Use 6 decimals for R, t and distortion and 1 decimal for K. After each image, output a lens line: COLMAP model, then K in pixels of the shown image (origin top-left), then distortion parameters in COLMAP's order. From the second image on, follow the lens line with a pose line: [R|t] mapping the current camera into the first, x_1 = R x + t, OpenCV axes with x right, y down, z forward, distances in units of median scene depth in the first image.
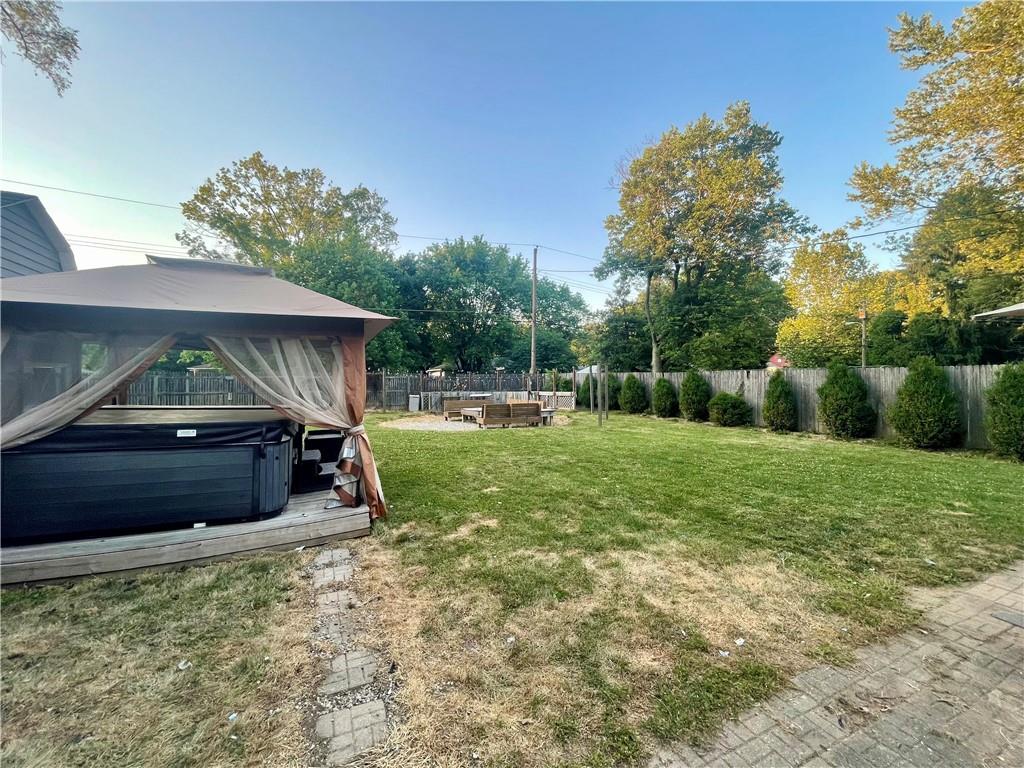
lens RADIAL K [[415.3, 0, 512.0], [0, 415.3, 384.0], [0, 0, 1]] dist [-0.004078, -0.000399]
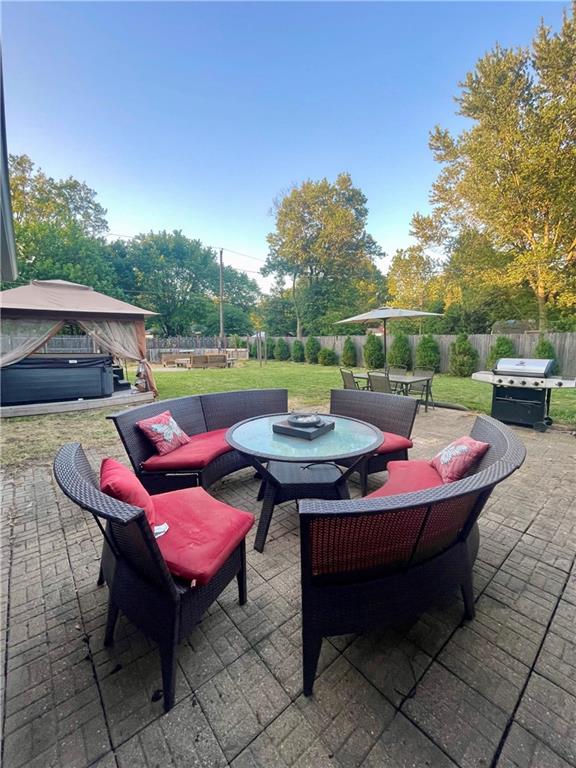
lens RADIAL K [[311.5, 0, 292.0], [0, 311.5, 381.9], [0, 0, 1]] dist [-0.004078, -0.000399]
pose [[0.964715, -0.031076, 0.261456, -0.004393], [-0.000234, 0.992909, 0.118878, 0.003421], [-0.263296, -0.114745, 0.957867, -0.187232]]
